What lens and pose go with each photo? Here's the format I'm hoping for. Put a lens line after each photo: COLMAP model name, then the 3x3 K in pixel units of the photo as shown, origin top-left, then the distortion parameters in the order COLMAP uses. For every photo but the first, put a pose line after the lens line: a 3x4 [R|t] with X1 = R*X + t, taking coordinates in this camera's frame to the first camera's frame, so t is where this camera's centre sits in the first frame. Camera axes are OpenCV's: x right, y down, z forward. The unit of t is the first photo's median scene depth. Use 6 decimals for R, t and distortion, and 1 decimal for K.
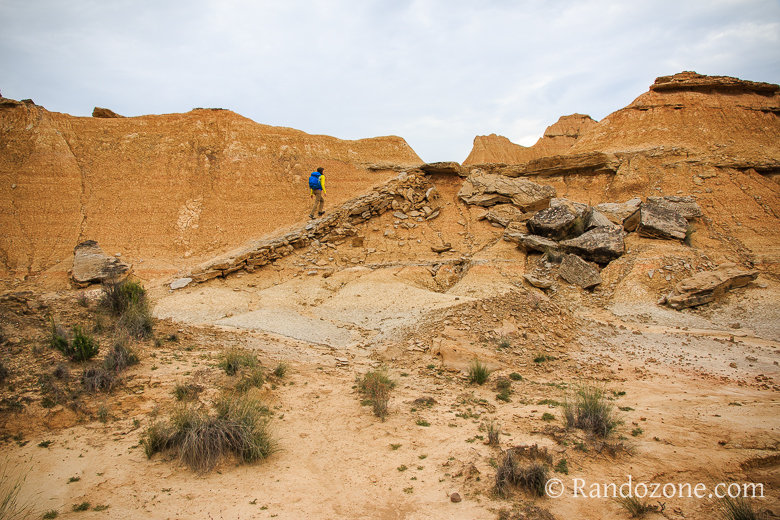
lens RADIAL K [[619.2, 0, 387.7], [0, 619.2, 262.5], [0, 0, 1]] dist [0.011239, -0.002684]
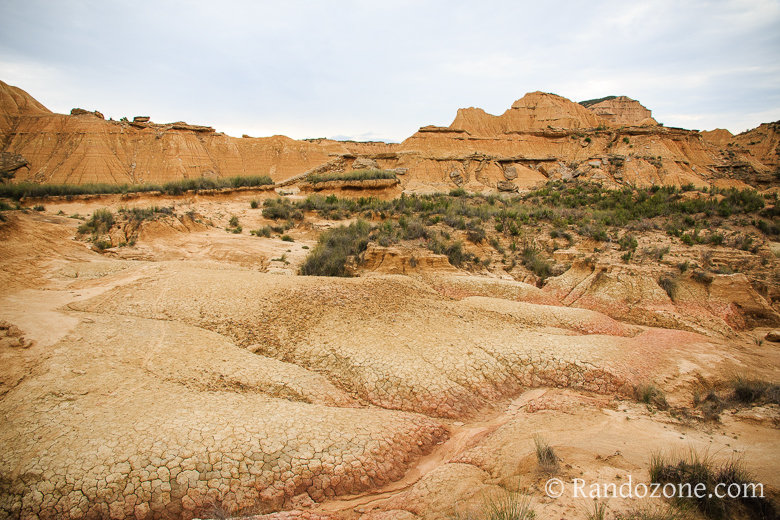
lens RADIAL K [[543.0, 0, 390.2], [0, 543.0, 258.9], [0, 0, 1]] dist [-0.042715, -0.000413]
pose [[0.996858, 0.029796, -0.073392, 0.087321], [-0.021711, 0.993850, 0.108585, 0.011270], [0.076176, -0.106650, 0.991374, -0.306102]]
